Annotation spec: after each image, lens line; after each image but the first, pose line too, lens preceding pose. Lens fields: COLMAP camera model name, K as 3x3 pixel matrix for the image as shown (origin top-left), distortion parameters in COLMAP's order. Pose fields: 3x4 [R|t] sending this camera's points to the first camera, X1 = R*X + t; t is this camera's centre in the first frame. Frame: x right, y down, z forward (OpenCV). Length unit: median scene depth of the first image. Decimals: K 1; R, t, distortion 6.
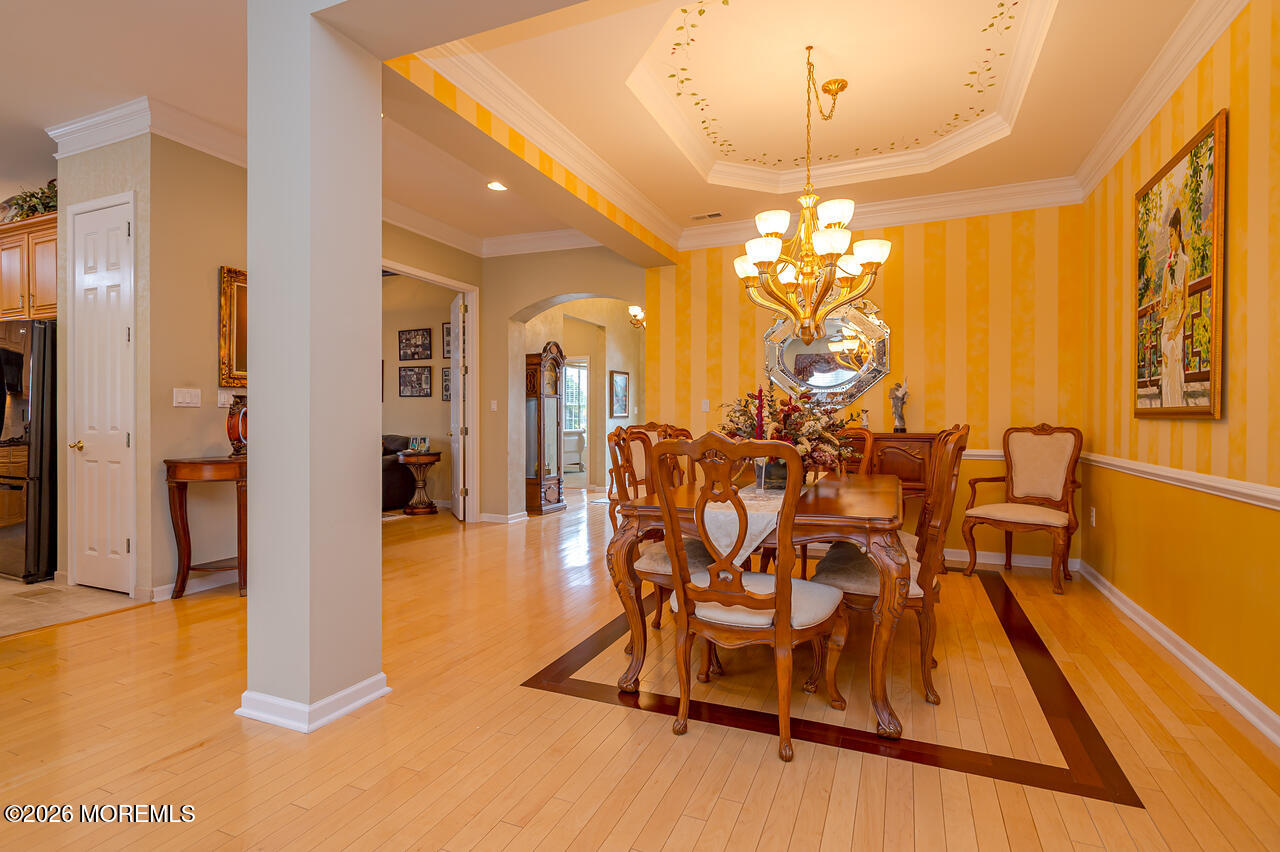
lens RADIAL K [[632.8, 0, 641.4], [0, 632.8, 420.9], [0, 0, 1]] dist [0.011847, -0.007876]
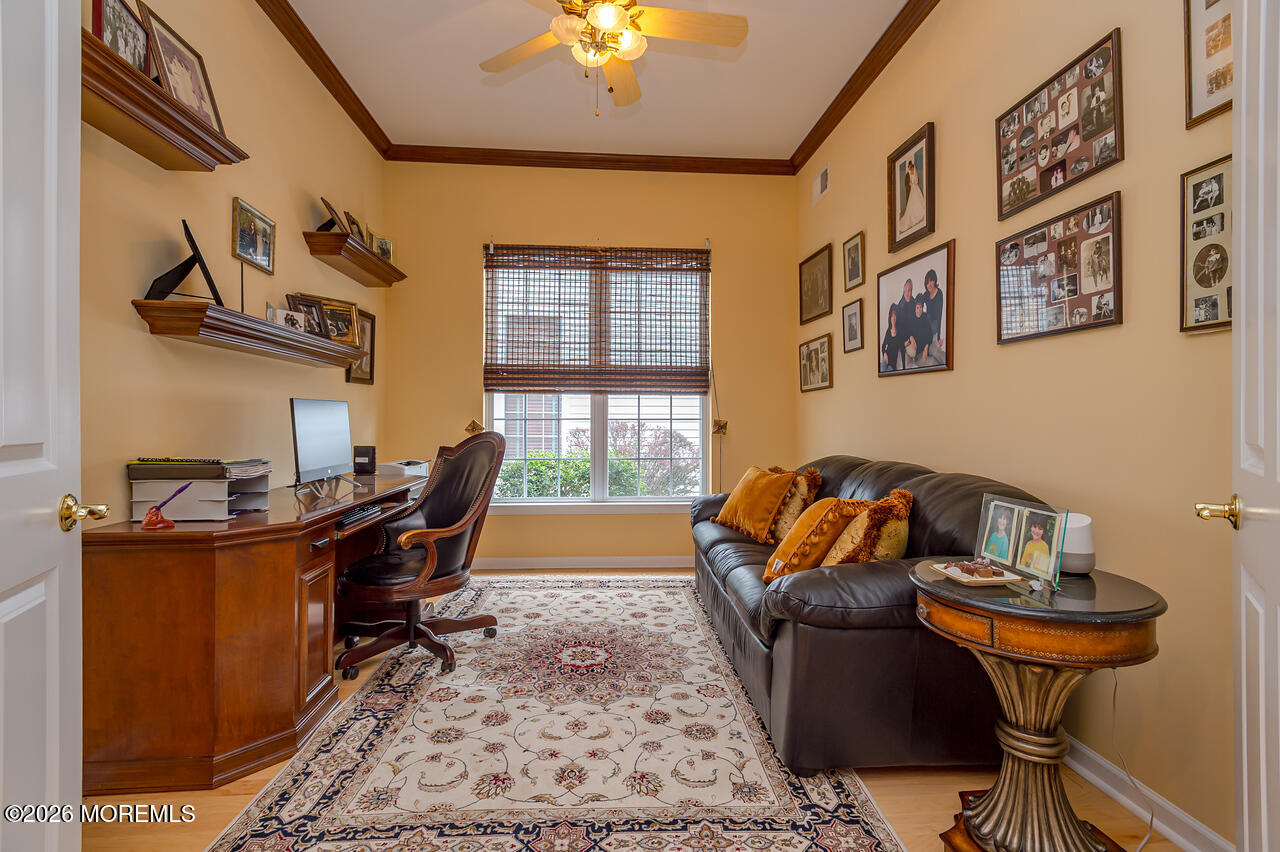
lens RADIAL K [[594.4, 0, 641.1], [0, 594.4, 417.0], [0, 0, 1]] dist [0.017208, -0.005259]
pose [[0.462337, -0.004833, -0.886691, -0.218813], [0.001015, 0.999987, -0.004922, -0.003475], [0.886703, 0.001376, 0.462337, 0.741650]]
